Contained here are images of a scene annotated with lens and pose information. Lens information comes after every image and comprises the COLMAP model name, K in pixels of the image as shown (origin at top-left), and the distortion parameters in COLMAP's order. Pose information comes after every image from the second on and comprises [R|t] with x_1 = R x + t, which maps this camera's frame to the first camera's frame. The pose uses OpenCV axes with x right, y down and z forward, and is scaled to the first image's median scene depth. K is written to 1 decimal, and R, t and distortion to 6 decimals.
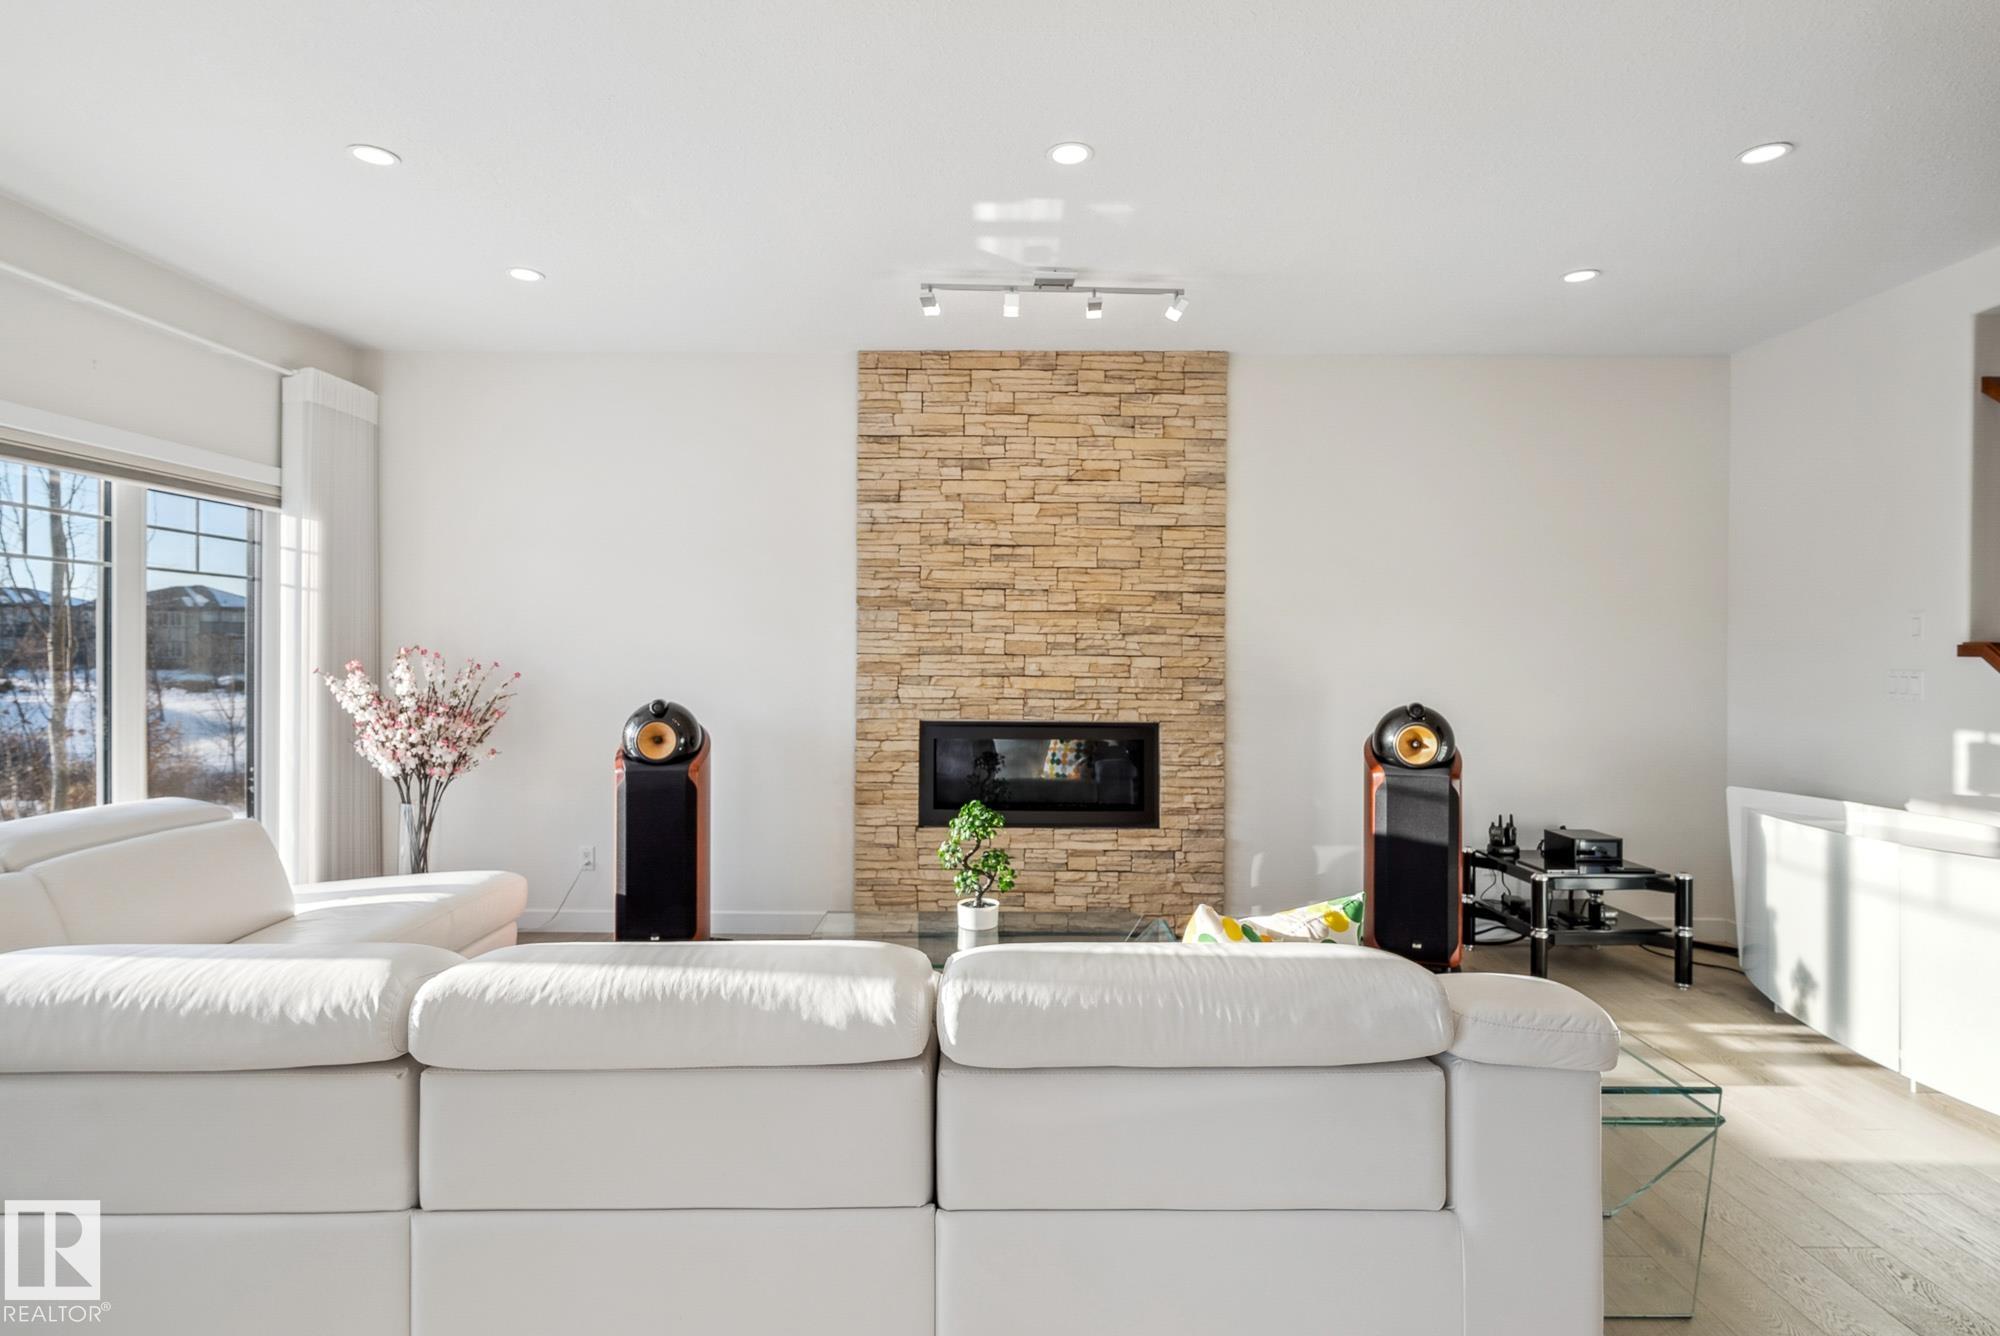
lens RADIAL K [[1001.4, 0, 1000.6], [0, 1001.4, 661.6], [0, 0, 1]] dist [0.006422, 0.000521]
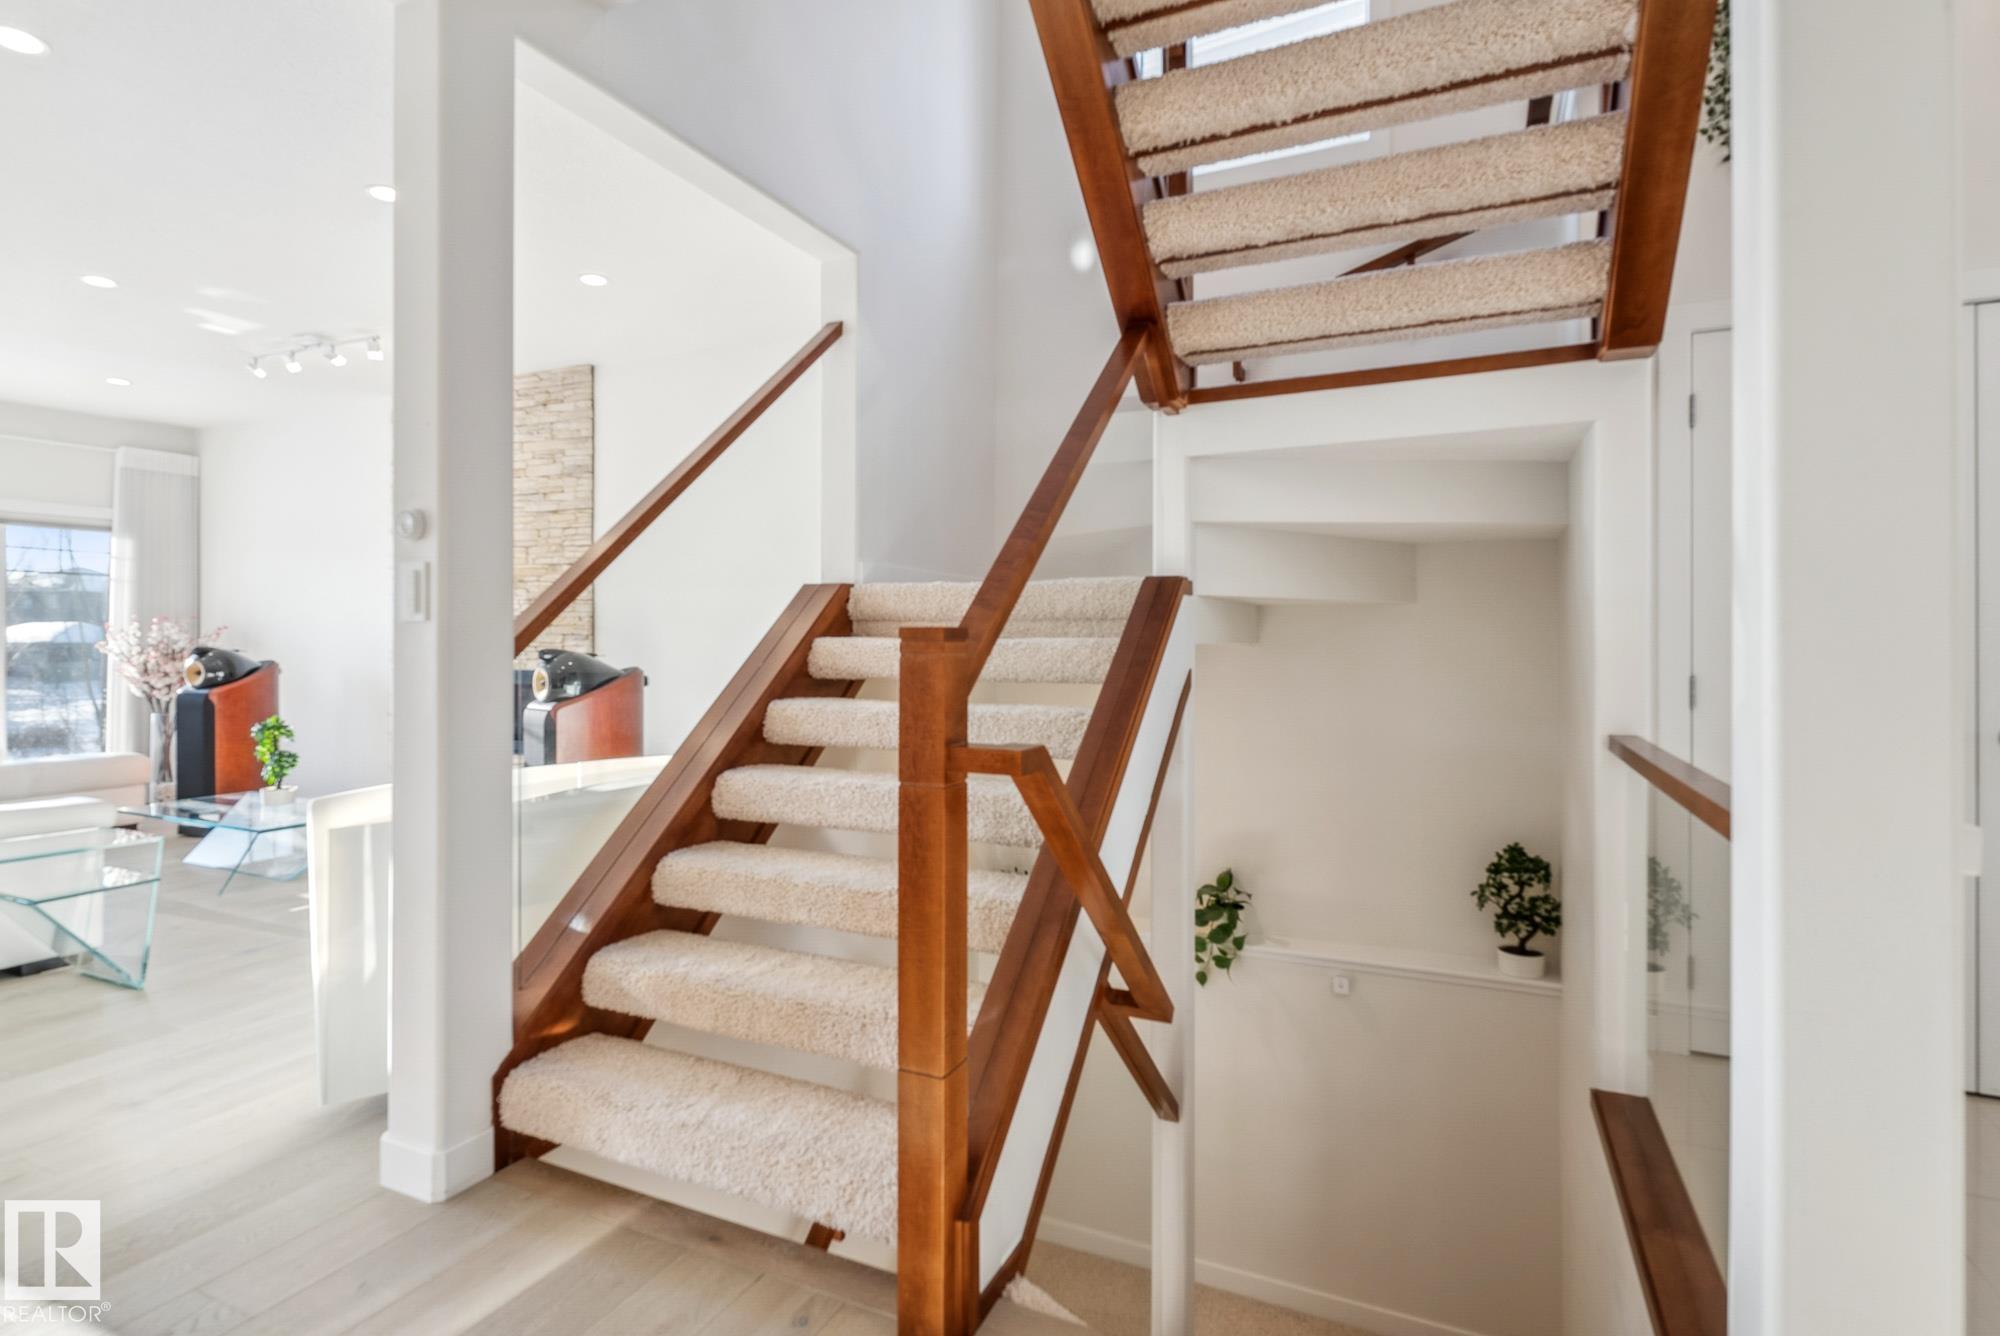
lens RADIAL K [[1001.4, 0, 1000.9], [0, 1001.4, 658.5], [0, 0, 1]] dist [0.006422, 0.000521]
pose [[0.897346, 0.003815, -0.441312, 1.209676], [-0.005678, 0.999980, -0.002901, 0.047325], [0.441292, 0.005109, 0.897349, 0.134425]]
